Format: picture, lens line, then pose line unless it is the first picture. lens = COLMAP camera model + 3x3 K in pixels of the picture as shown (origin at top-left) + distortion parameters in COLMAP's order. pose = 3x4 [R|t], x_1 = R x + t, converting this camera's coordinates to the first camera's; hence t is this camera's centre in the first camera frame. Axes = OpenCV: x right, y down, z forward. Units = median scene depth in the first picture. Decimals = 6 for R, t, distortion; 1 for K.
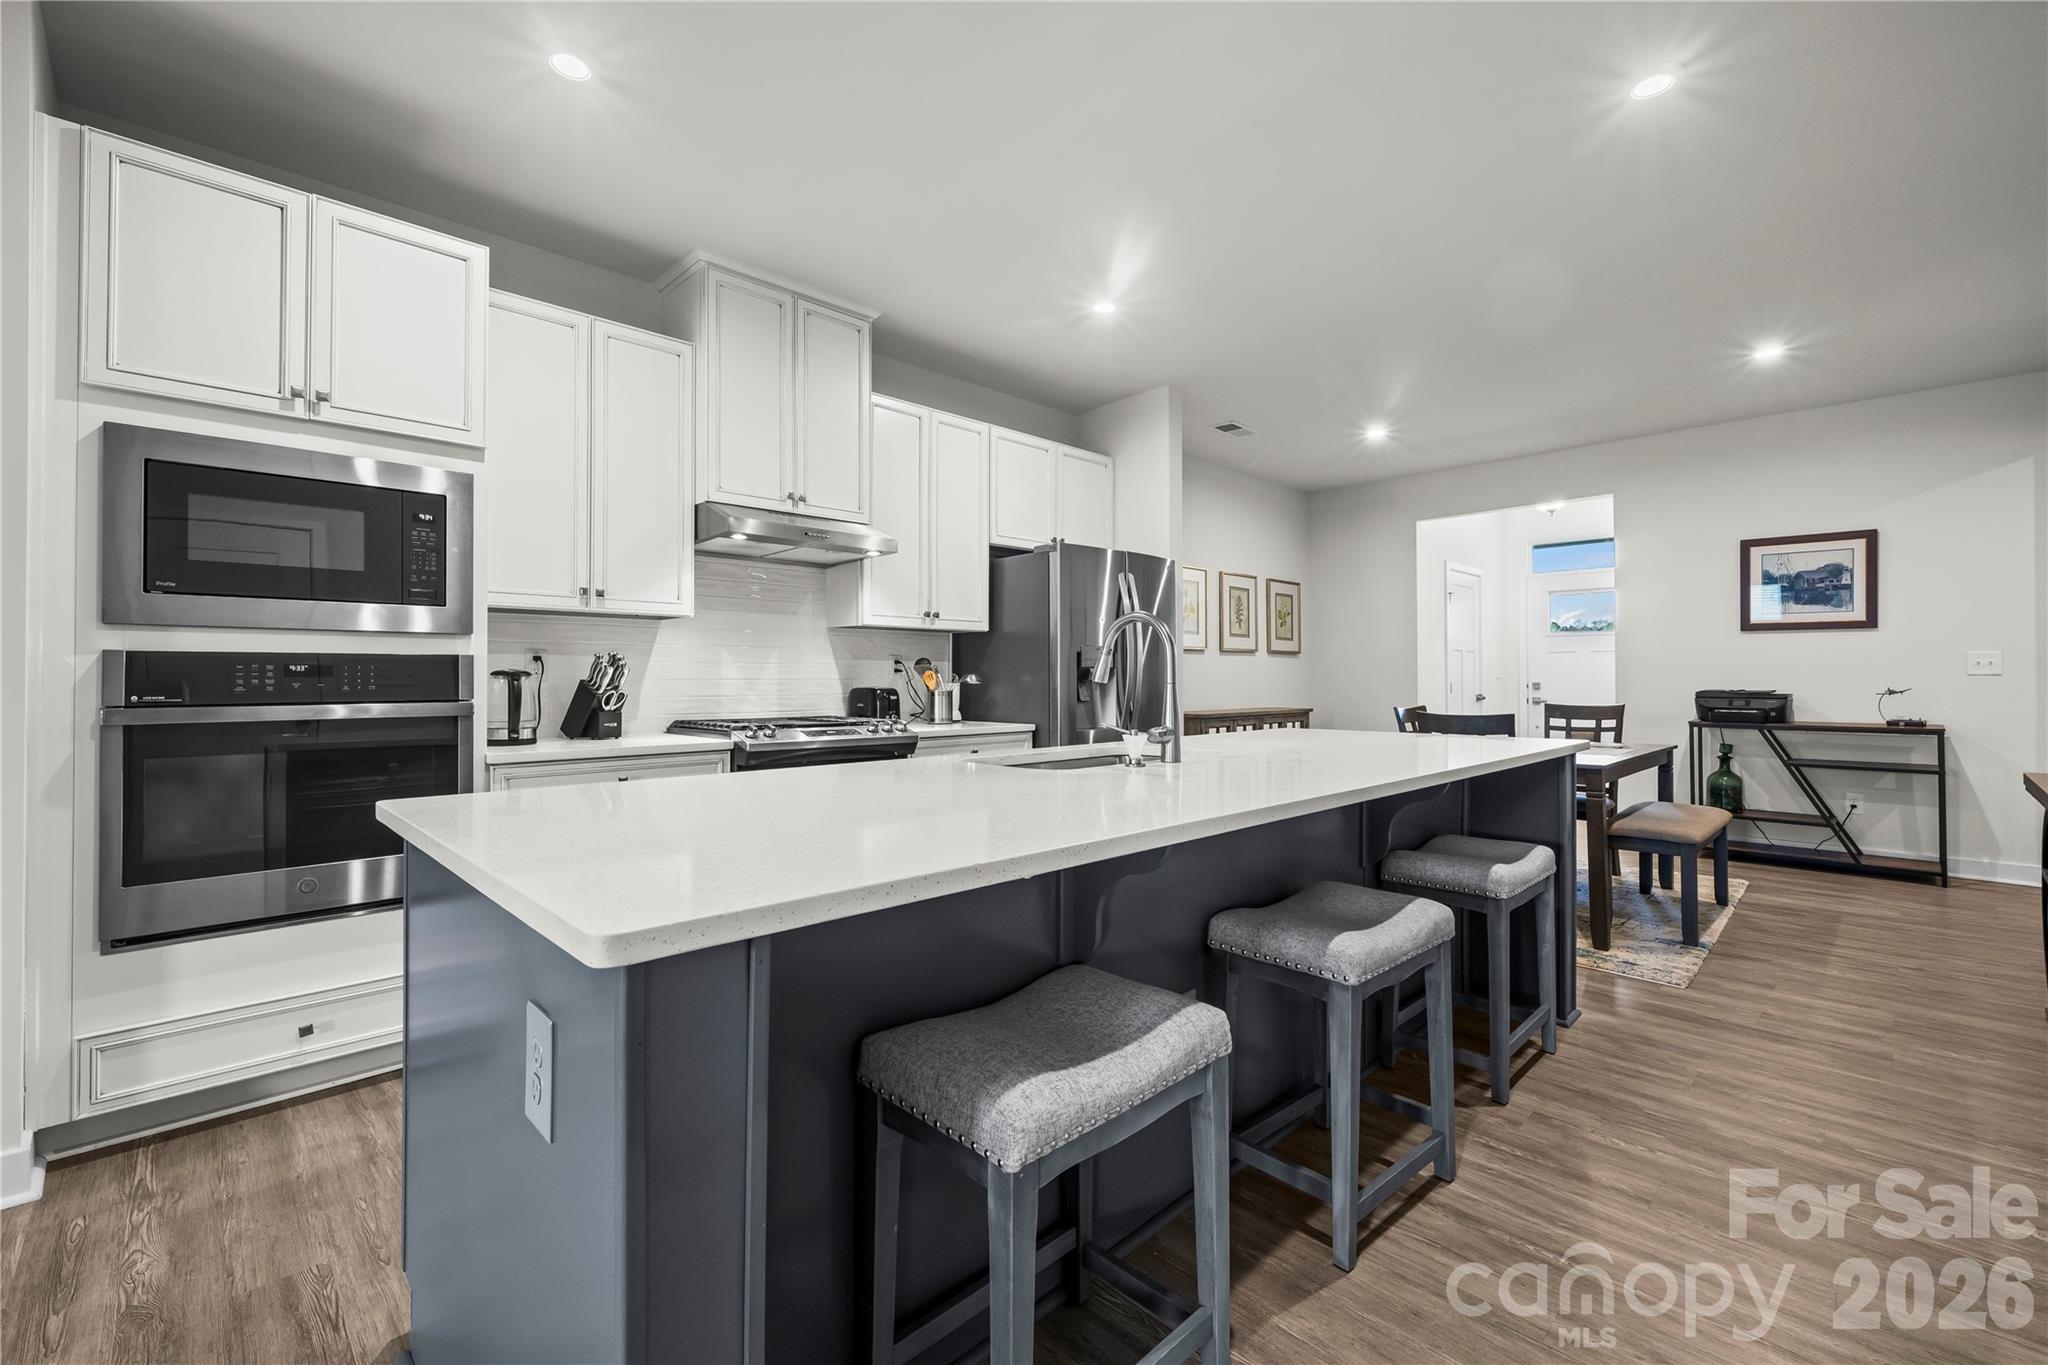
lens RADIAL K [[857.5, 0, 1031.3], [0, 857.5, 670.9], [0, 0, 1]] dist [-0.000151, -0.000022]
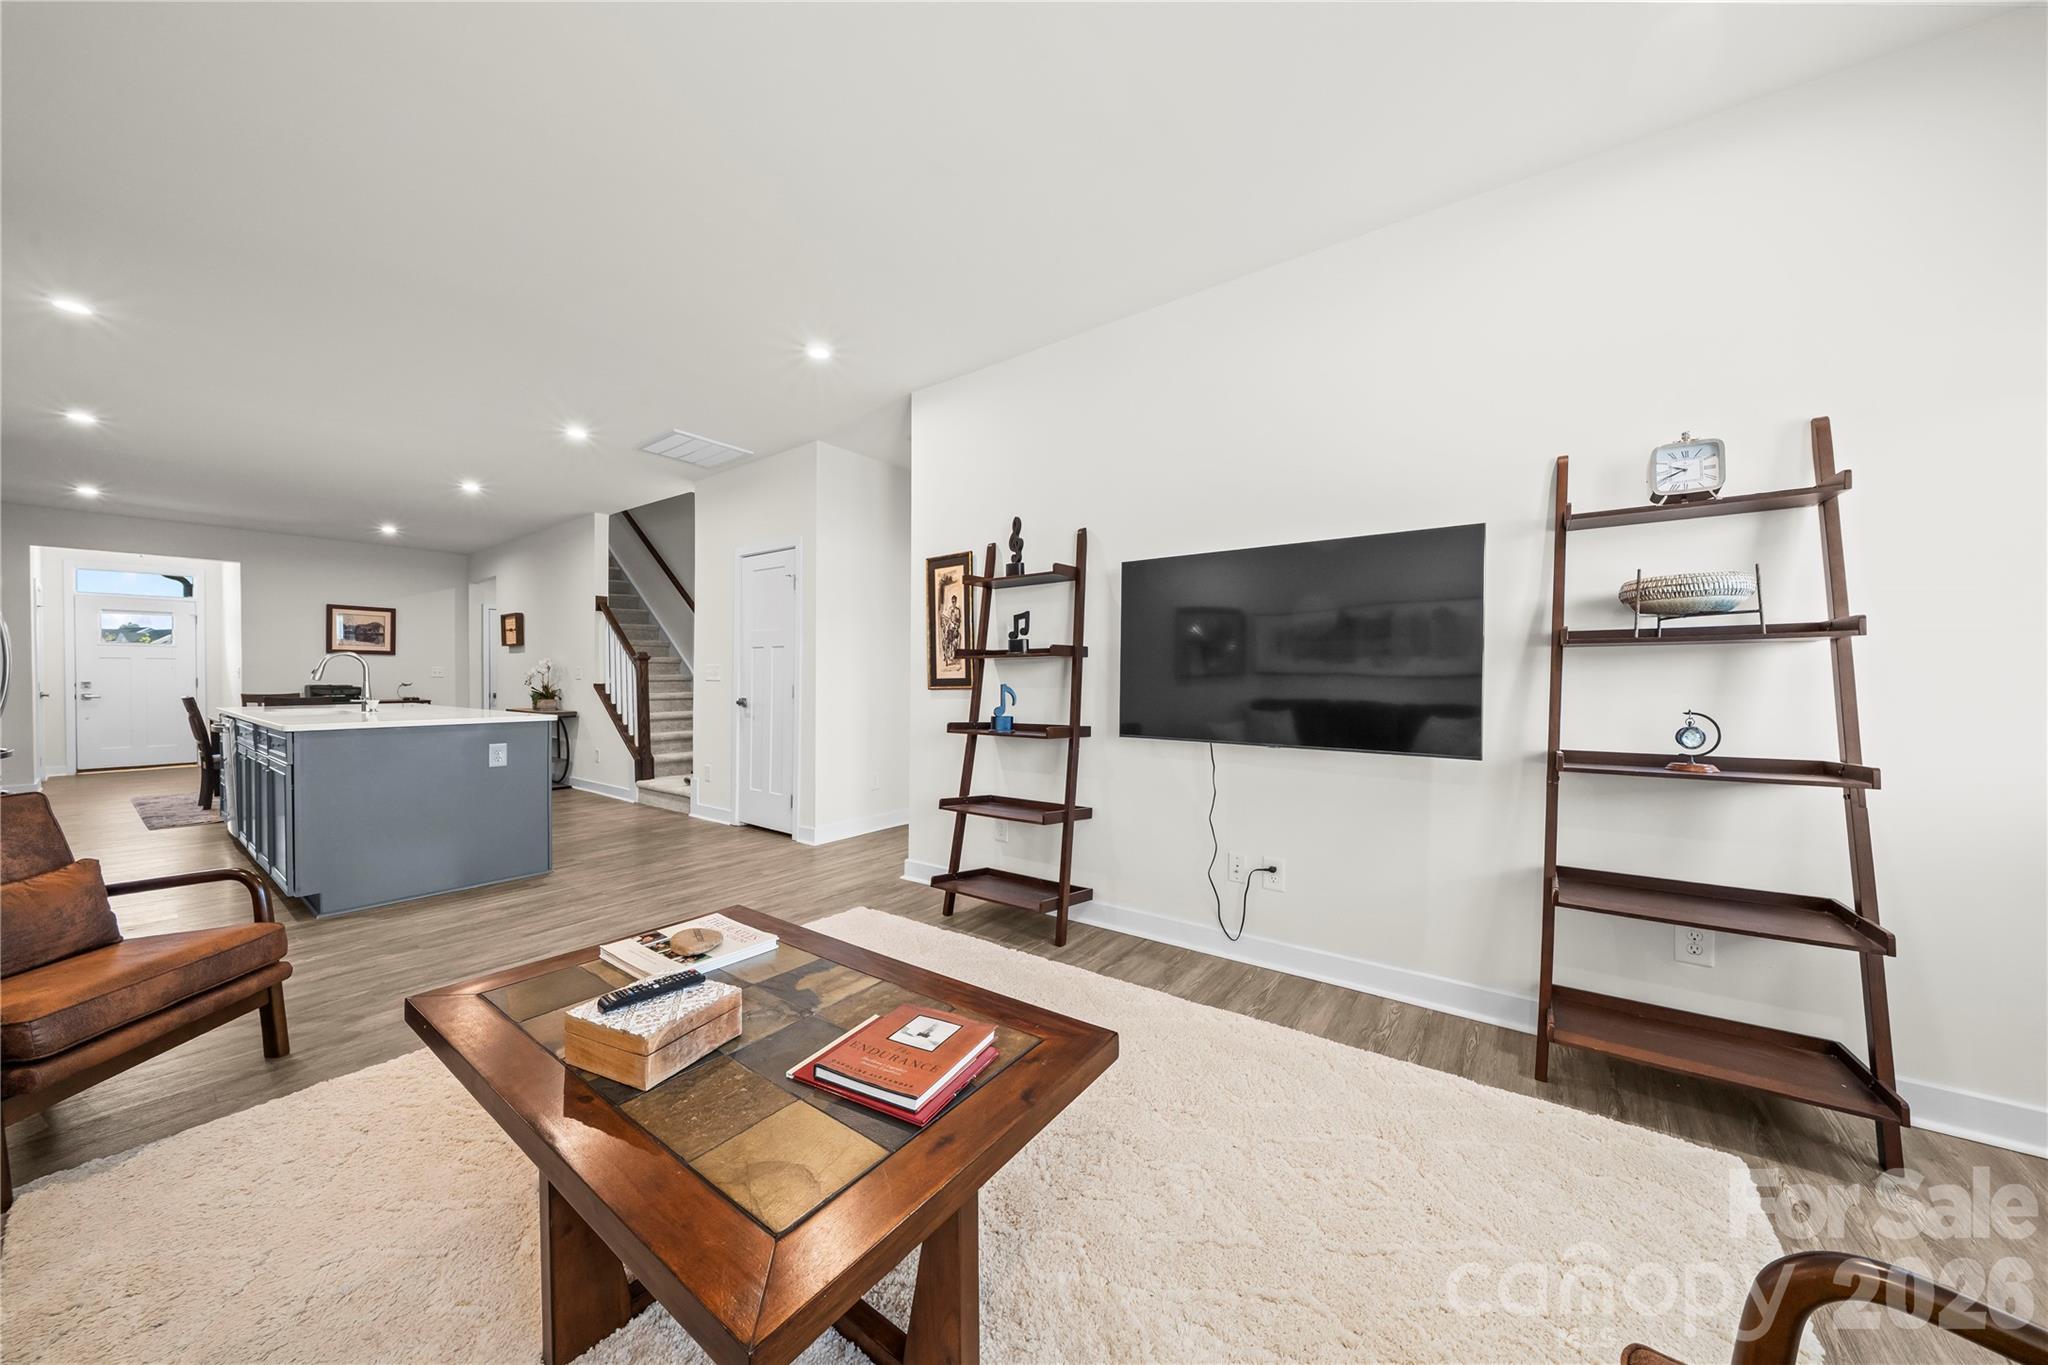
lens RADIAL K [[700.3, 0, 1020.8], [0, 700.3, 678.1], [0, 0, 1]] dist [-0.001938, -0.000113]
pose [[-0.152109, 0.000373, 0.988364, -1.034525], [-0.008742, 0.999960, -0.001723, -0.003046], [-0.988325, -0.008902, -0.152099, -0.295588]]
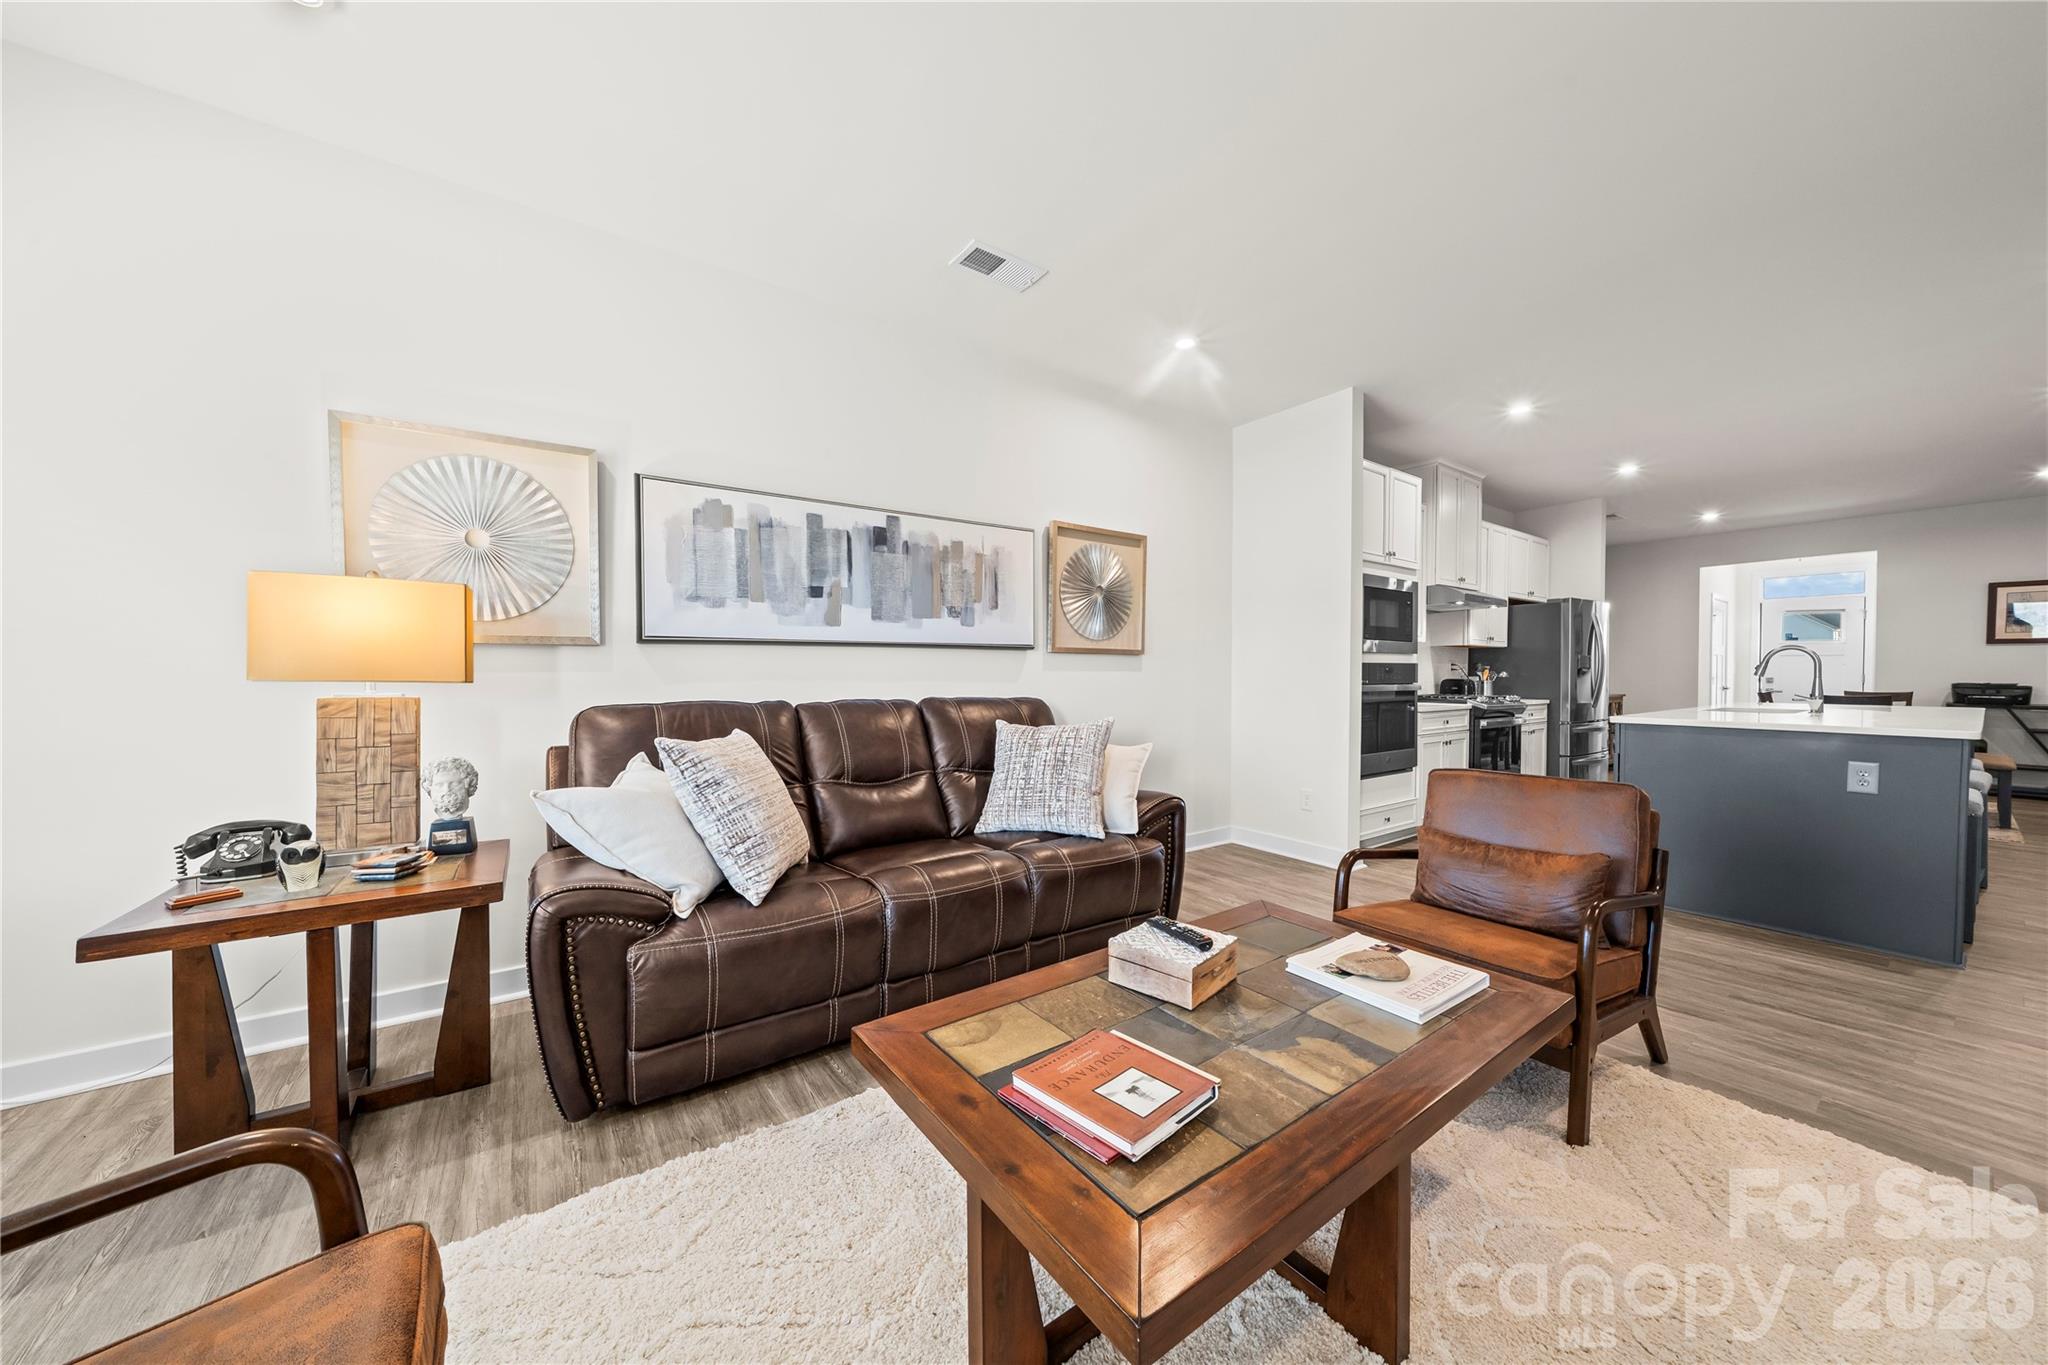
lens RADIAL K [[700.3, 0, 1020.8], [0, 700.3, 678.1], [0, 0, 1]] dist [-0.001938, -0.000113]
pose [[0.988241, 0.004880, -0.152823, -0.757710], [-0.002161, 0.999837, 0.017953, -0.005202], [0.152886, -0.017411, 0.988090, -0.537089]]
